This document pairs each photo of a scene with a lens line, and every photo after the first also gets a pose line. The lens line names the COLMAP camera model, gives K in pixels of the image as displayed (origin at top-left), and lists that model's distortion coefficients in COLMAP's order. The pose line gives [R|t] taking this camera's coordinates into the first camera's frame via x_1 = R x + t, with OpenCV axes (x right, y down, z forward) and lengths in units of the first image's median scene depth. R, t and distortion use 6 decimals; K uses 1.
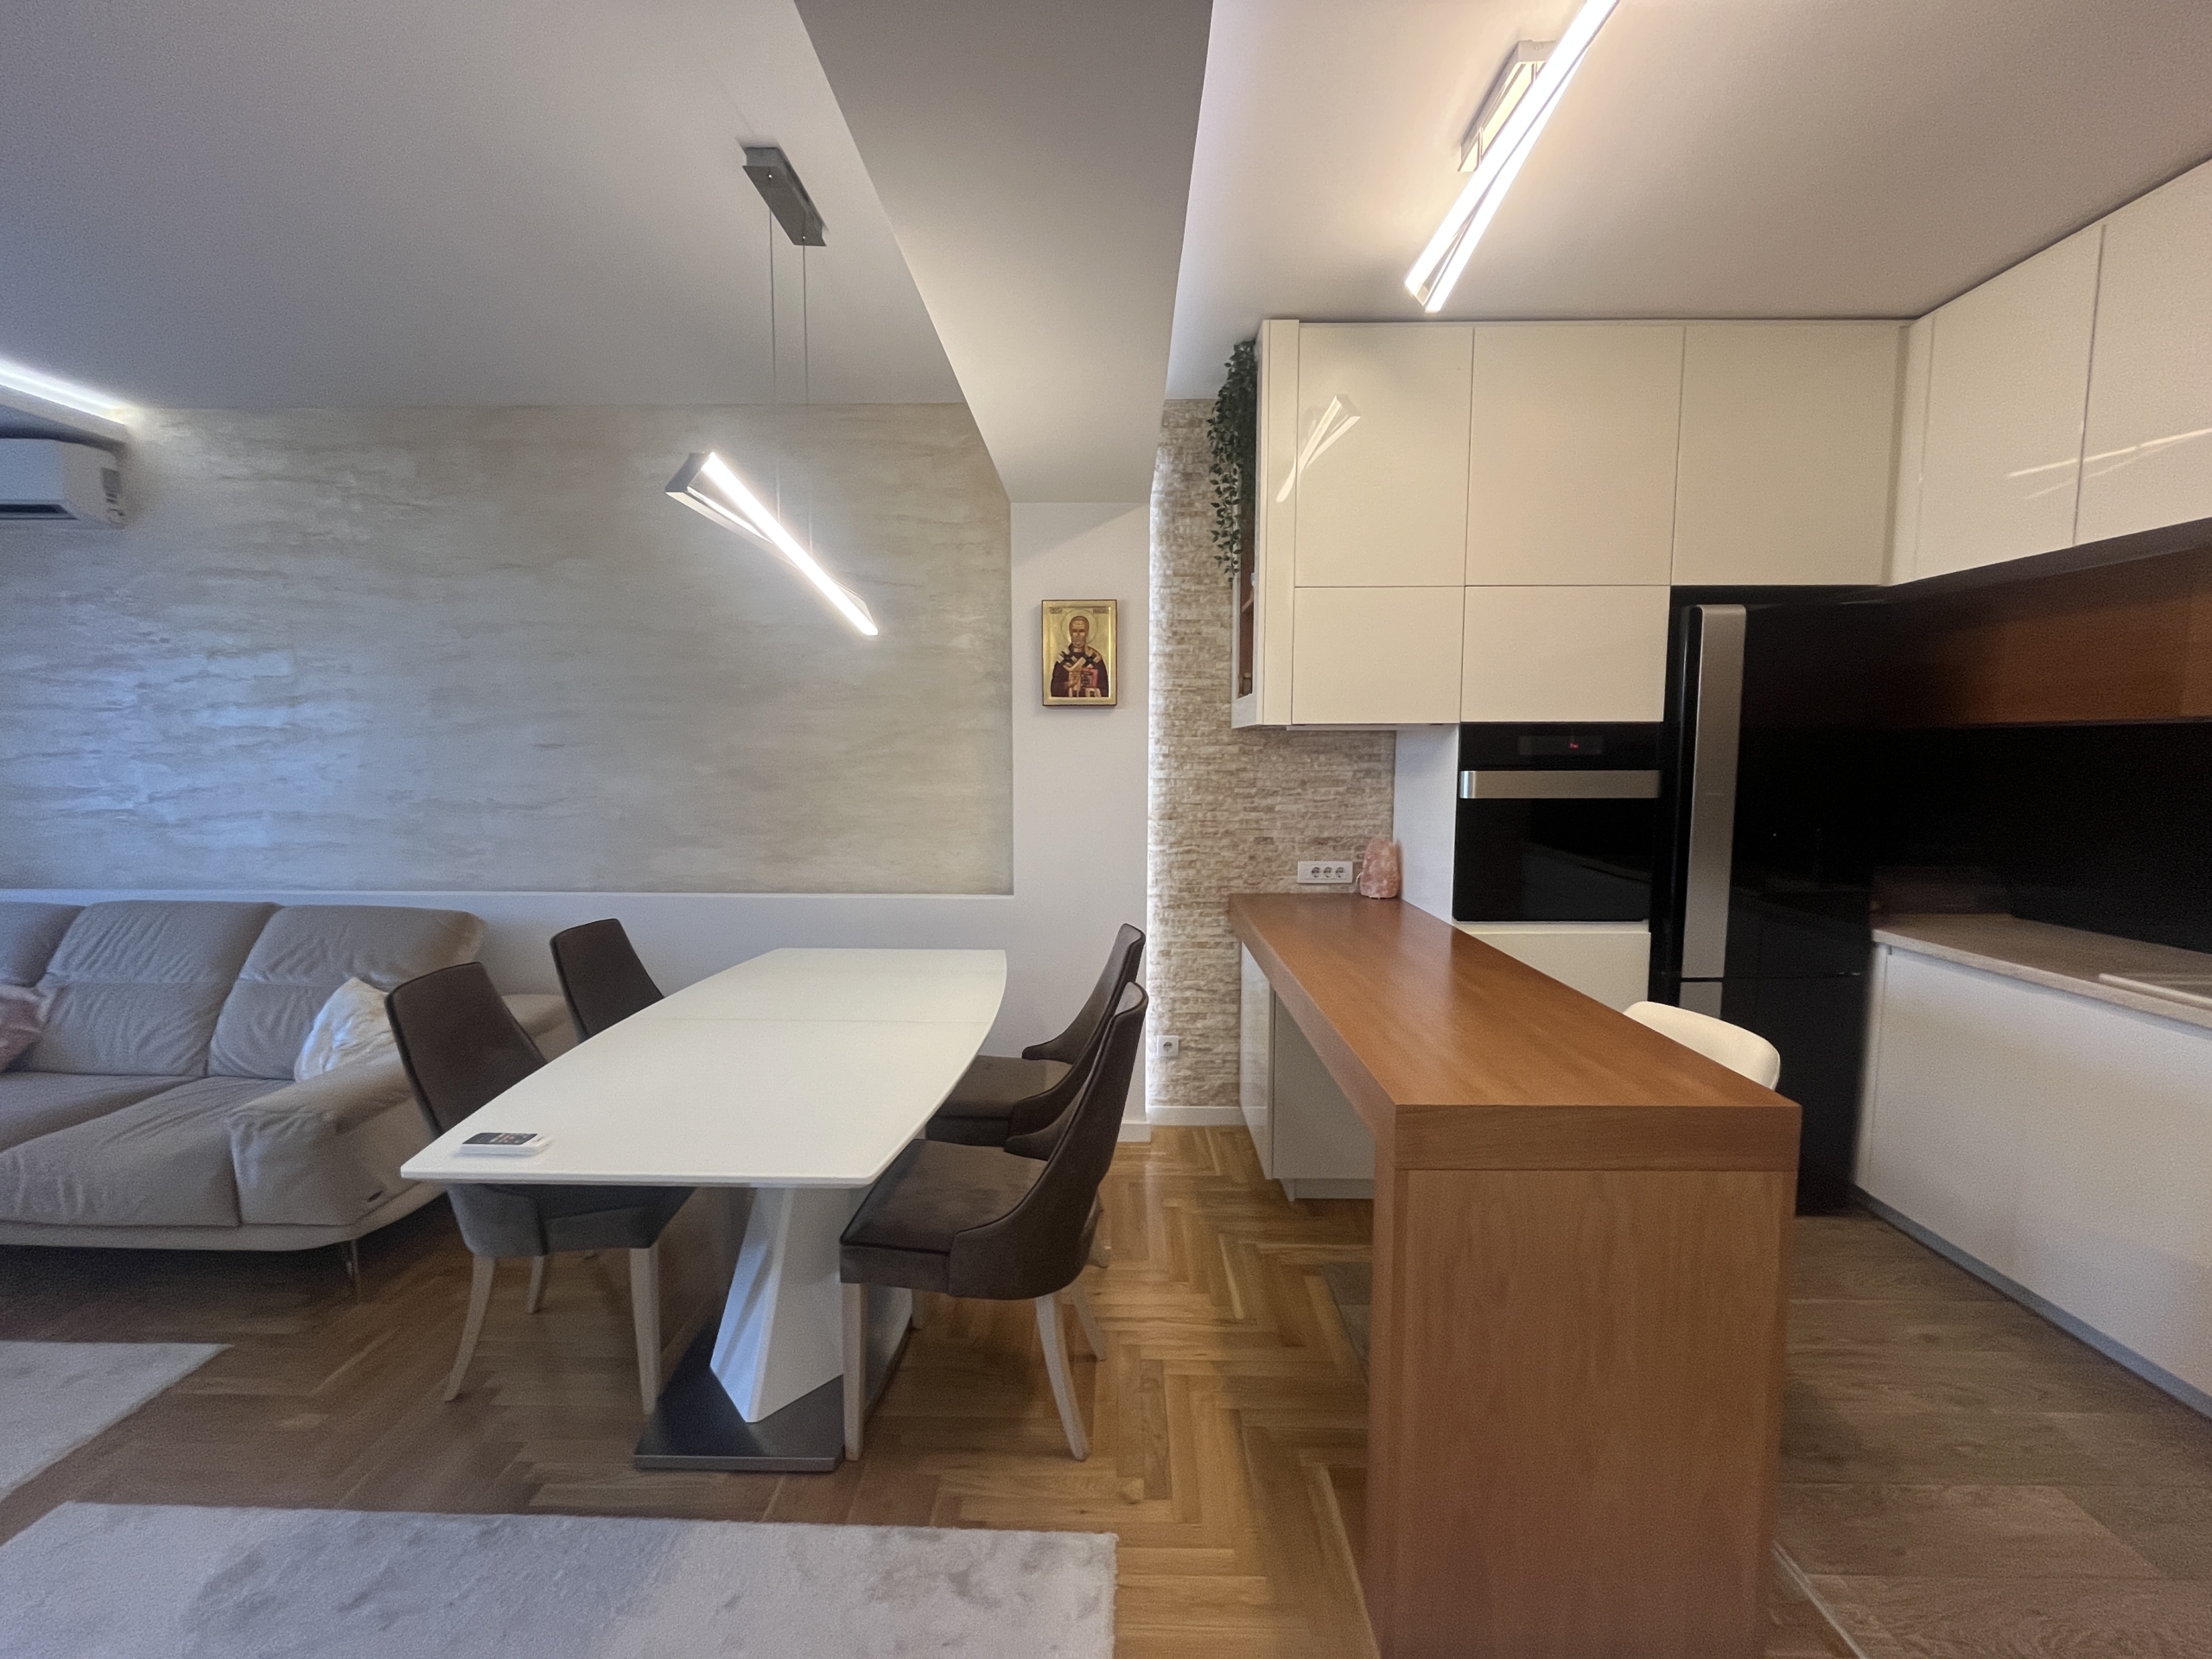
lens RADIAL K [[905.0, 0, 1106.3], [0, 905.0, 835.8], [0, 0, 1]] dist [-0.002565, -0.000319]
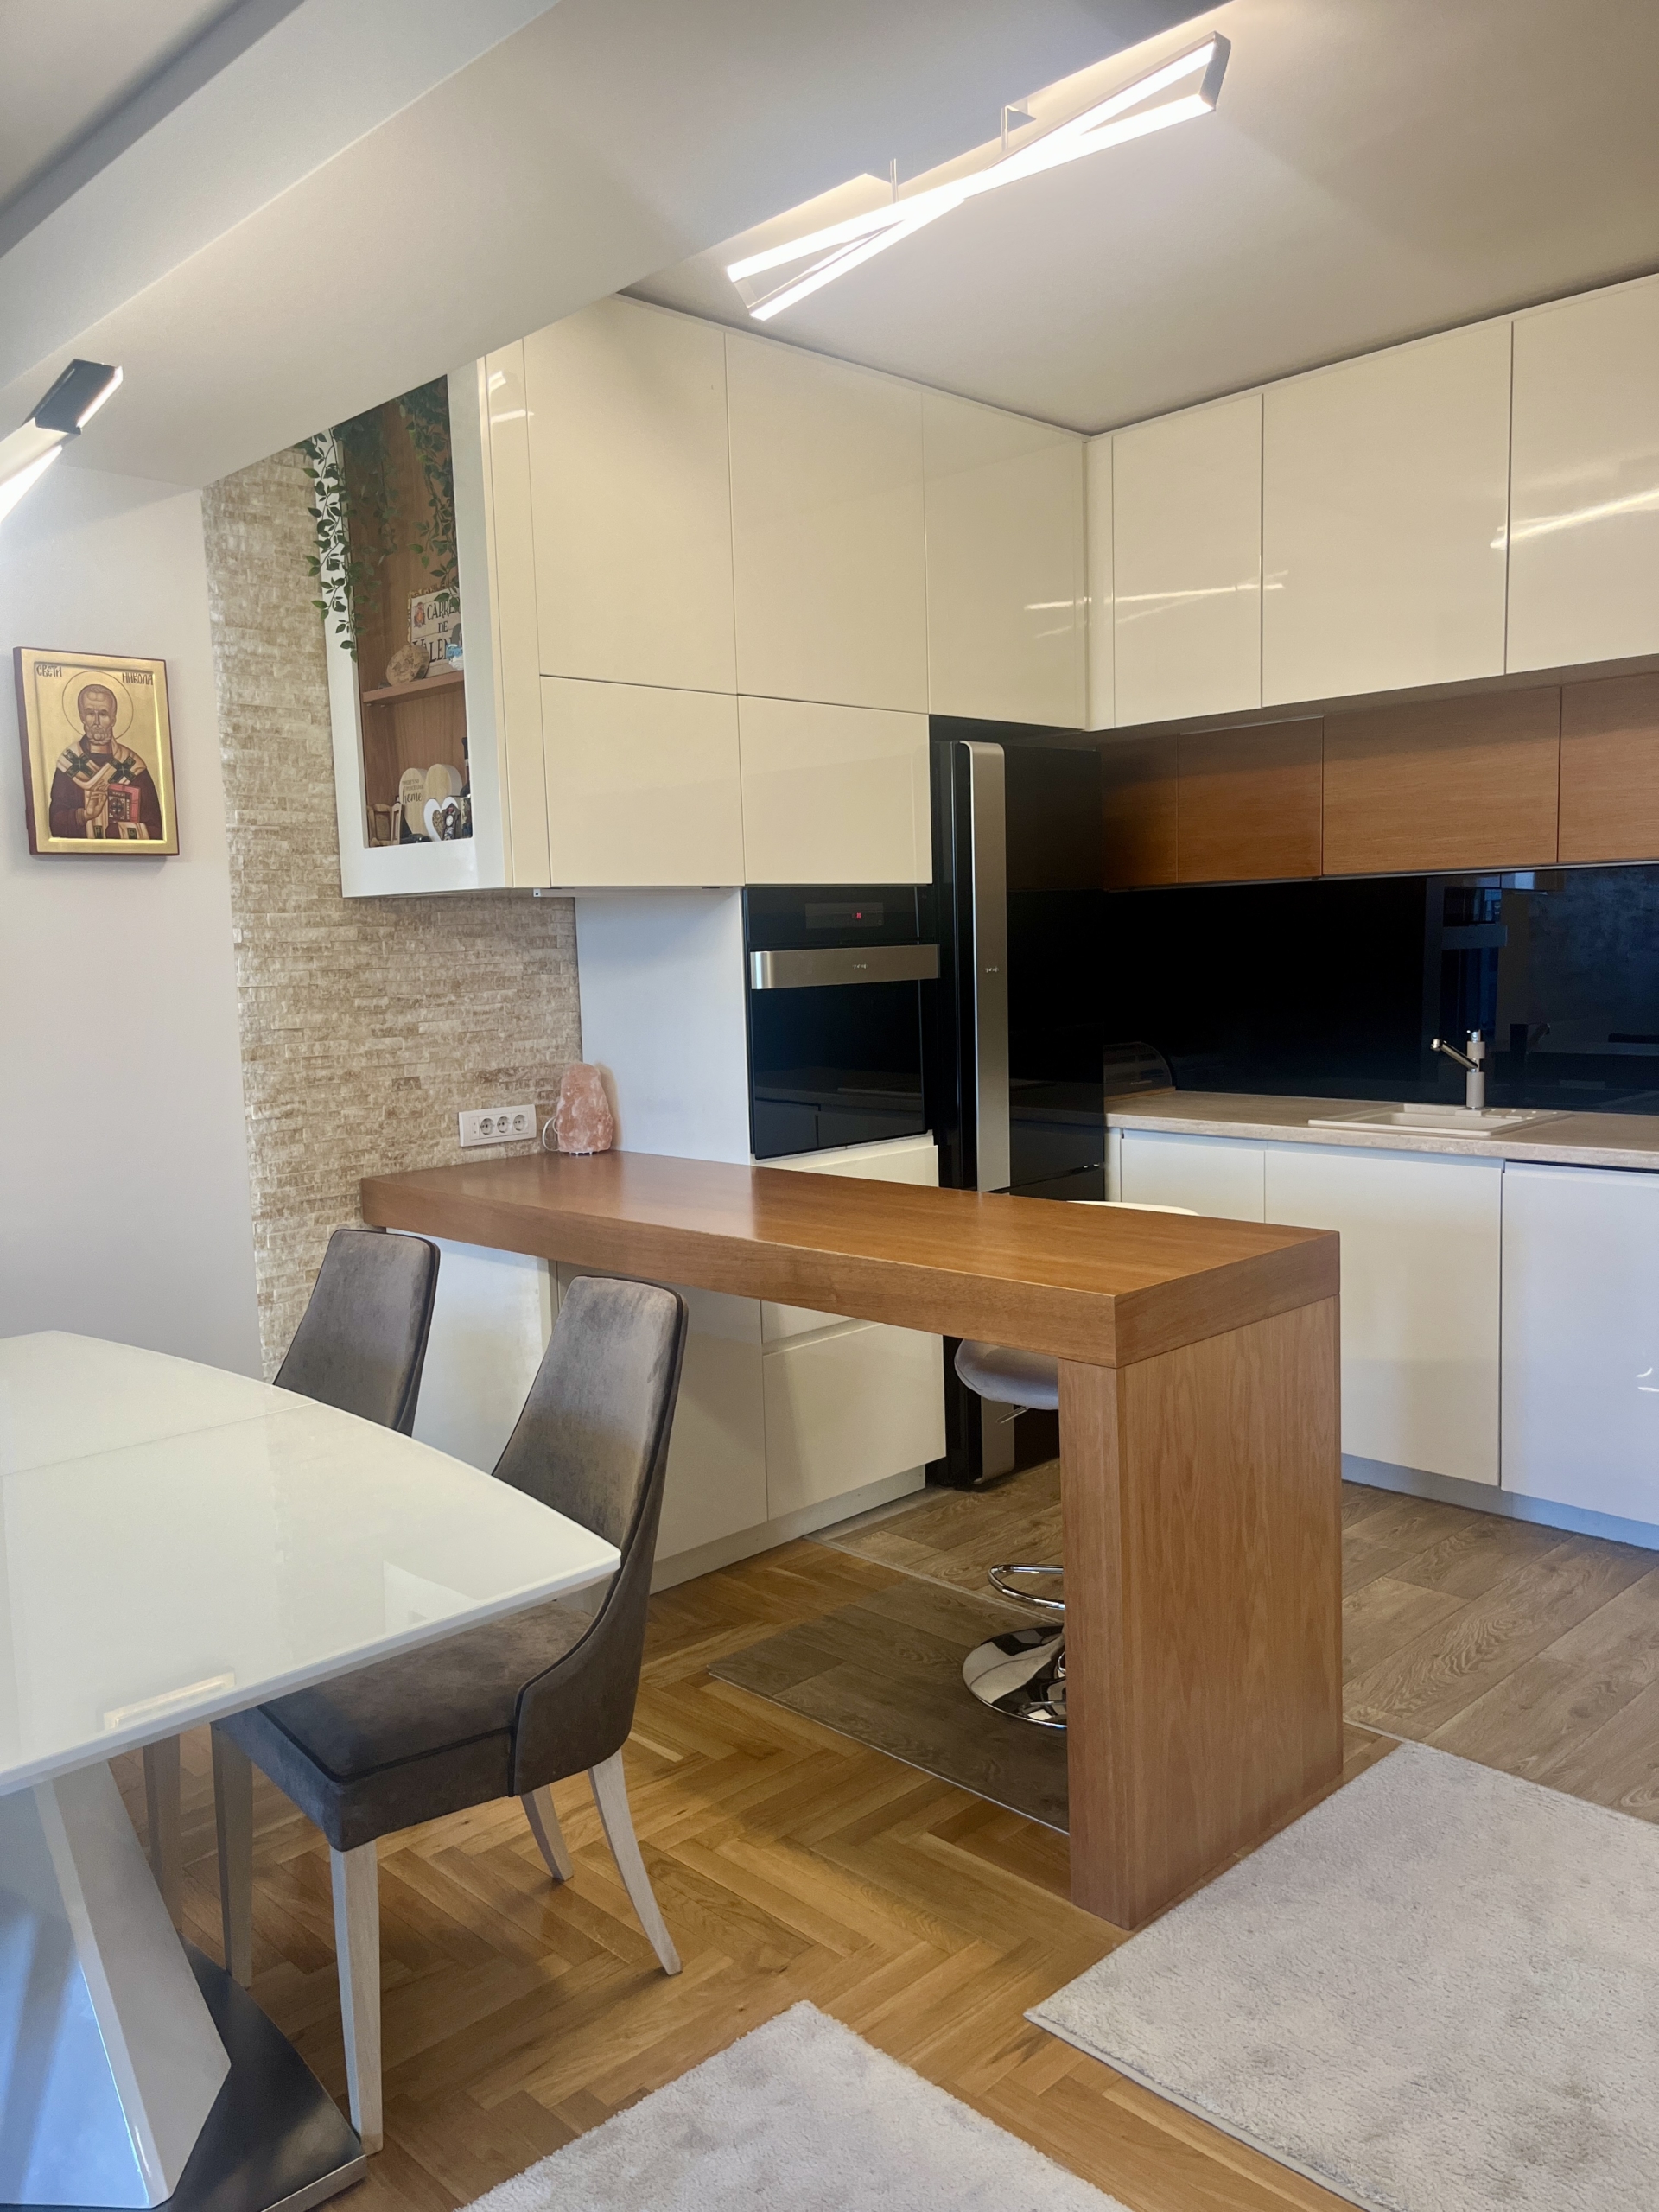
lens RADIAL K [[1689.9, 0, 839.0], [0, 1689.9, 1132.9], [0, 0, 1]] dist [0.056726, -0.084494]
pose [[0.698441, -0.105324, 0.707875, -0.446243], [0.097781, 0.993880, 0.051401, 0.008420], [-0.708956, 0.033316, 0.704465, -0.001063]]
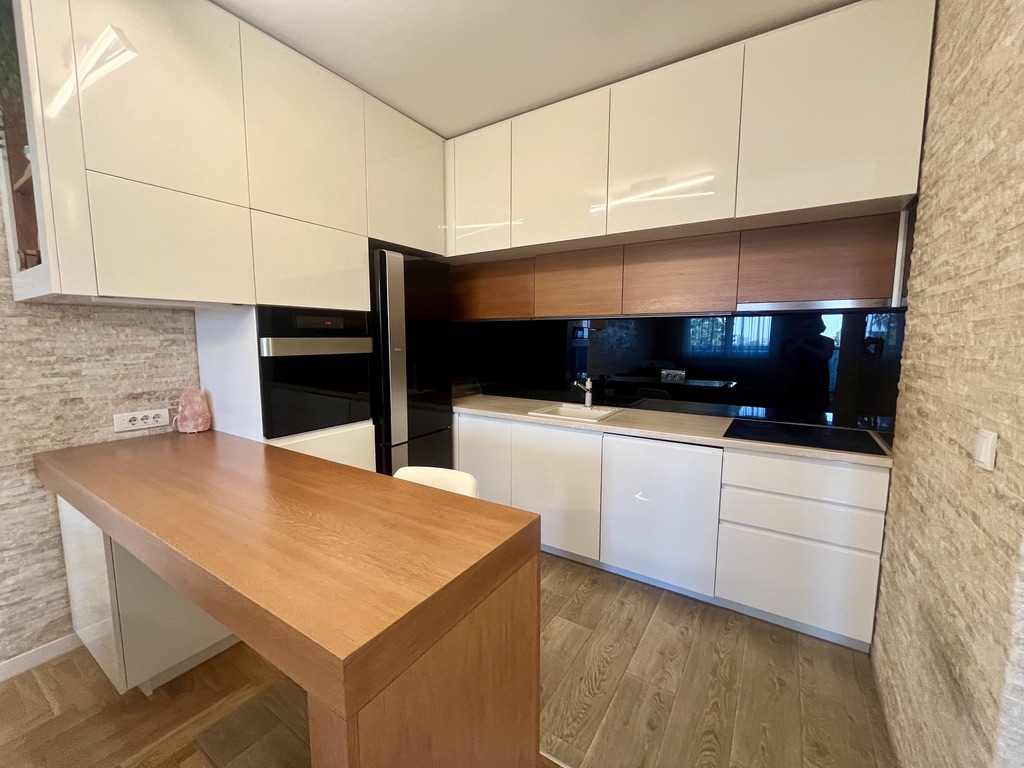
lens RADIAL K [[417.2, 0, 508.9], [0, 417.2, 384.1], [0, 0, 1]] dist [-0.001394, -0.000011]
pose [[0.532959, -0.091969, 0.841128, 0.027286], [0.077537, 0.995201, 0.059686, -0.005358], [-0.842581, 0.033408, 0.537533, 0.252418]]
